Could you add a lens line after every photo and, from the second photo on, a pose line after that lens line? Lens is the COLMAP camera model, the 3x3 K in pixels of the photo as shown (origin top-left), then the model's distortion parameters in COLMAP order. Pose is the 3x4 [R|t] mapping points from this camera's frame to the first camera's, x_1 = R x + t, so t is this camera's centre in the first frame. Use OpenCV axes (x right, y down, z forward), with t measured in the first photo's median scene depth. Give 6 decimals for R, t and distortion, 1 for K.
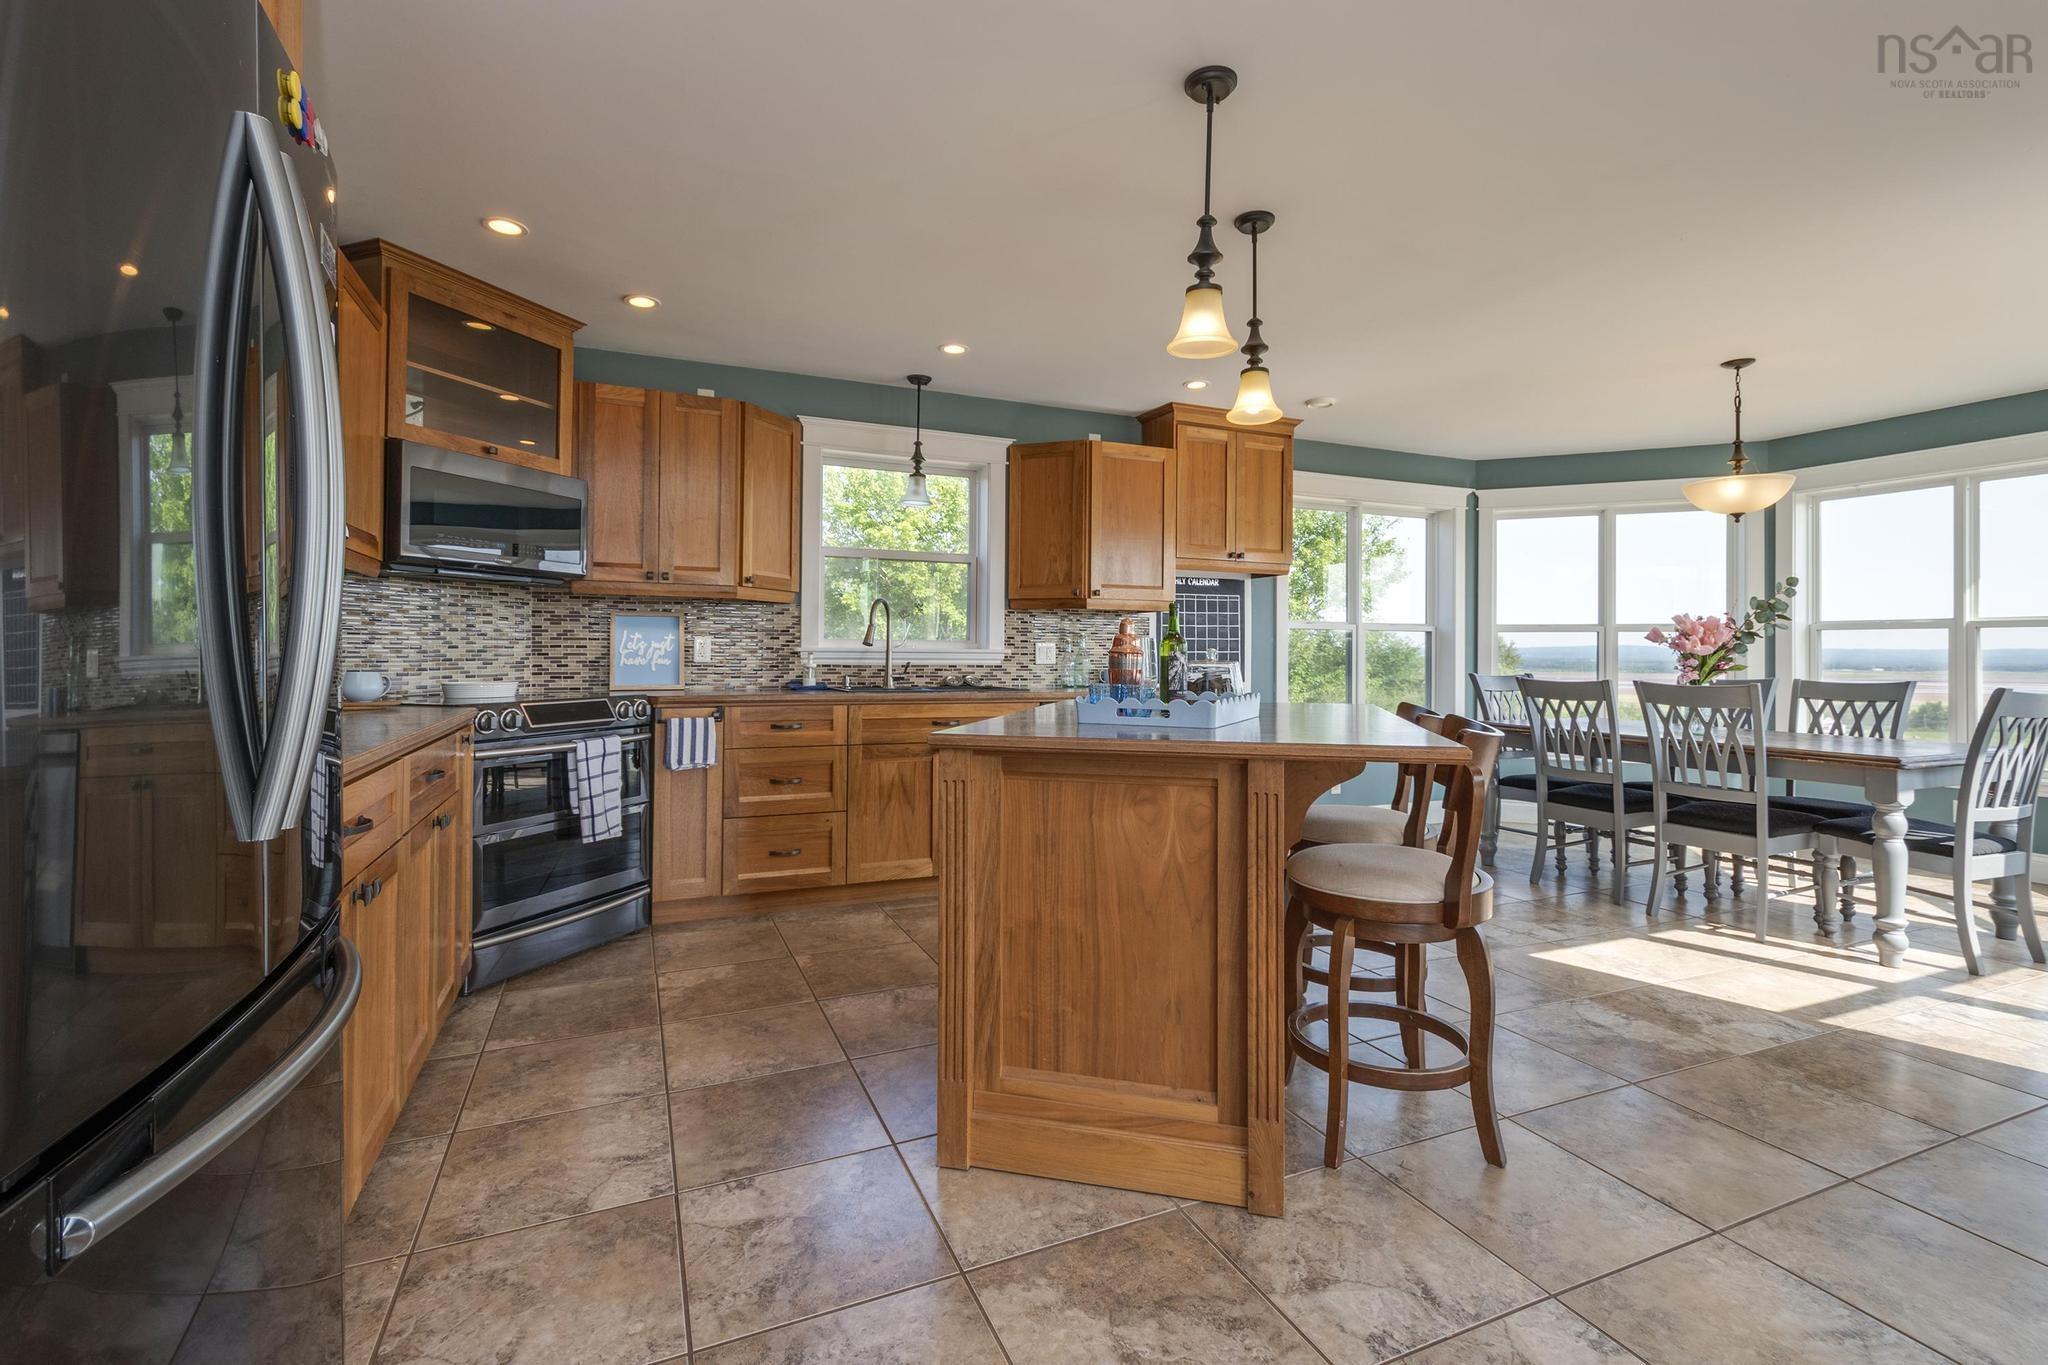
lens RADIAL K [[917.2, 0, 1027.2], [0, 917.2, 642.3], [0, 0, 1]] dist [0.002292, -0.000238]
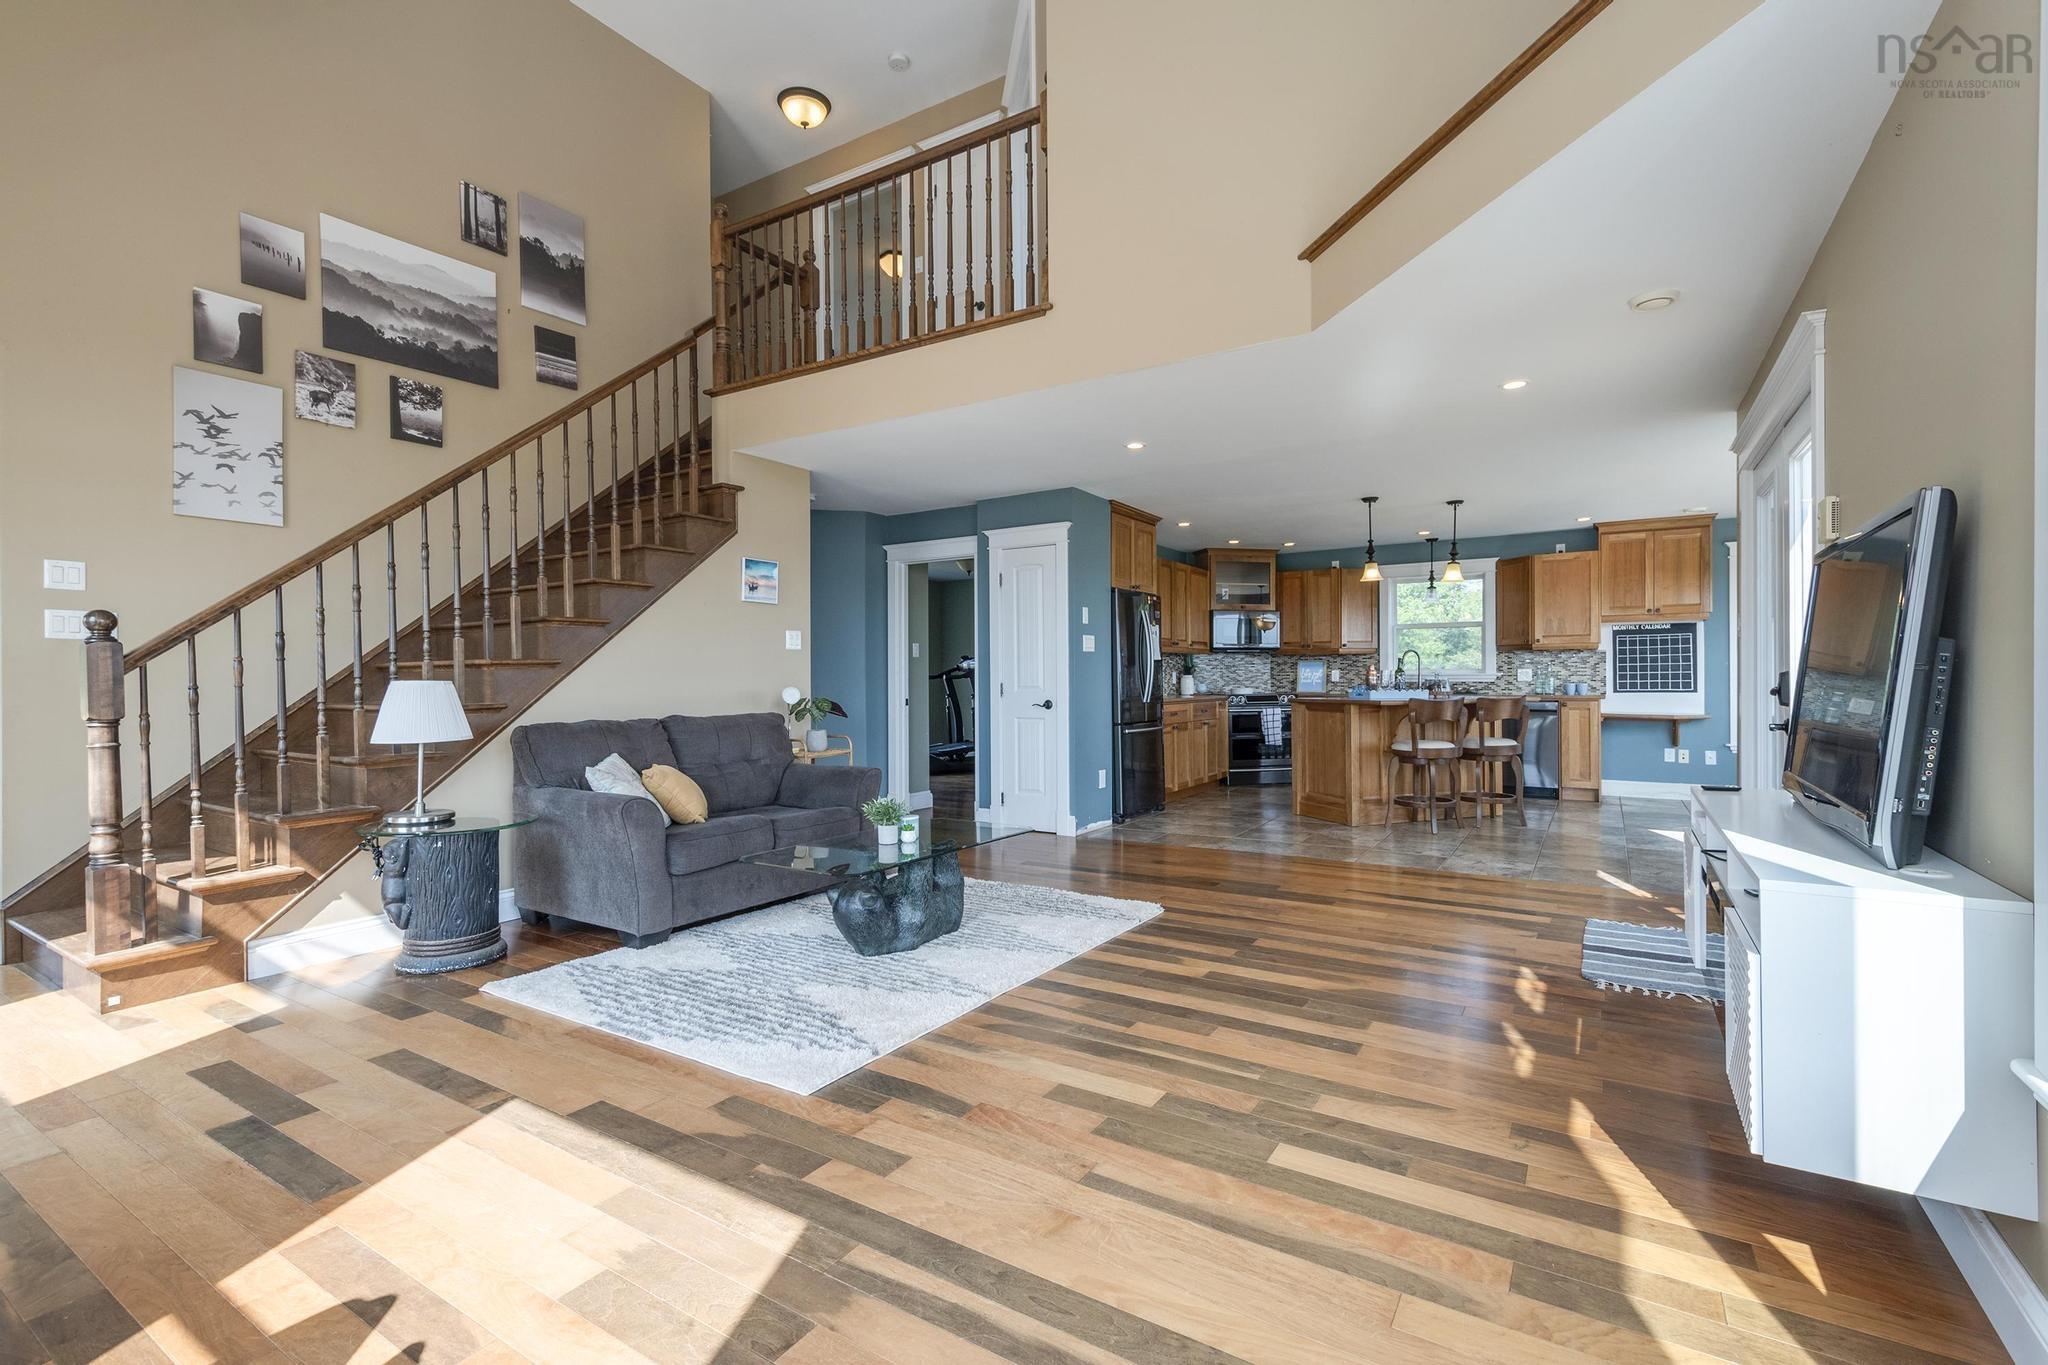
lens RADIAL K [[912.8, 0, 1035.4], [0, 912.8, 680.7], [0, 0, 1]] dist [0.014349, -0.000220]
pose [[0.562517, -0.008355, -0.826744, 1.061698], [0.020199, 0.999789, 0.003639, -0.002753], [0.826539, -0.018747, 0.562567, -0.860397]]
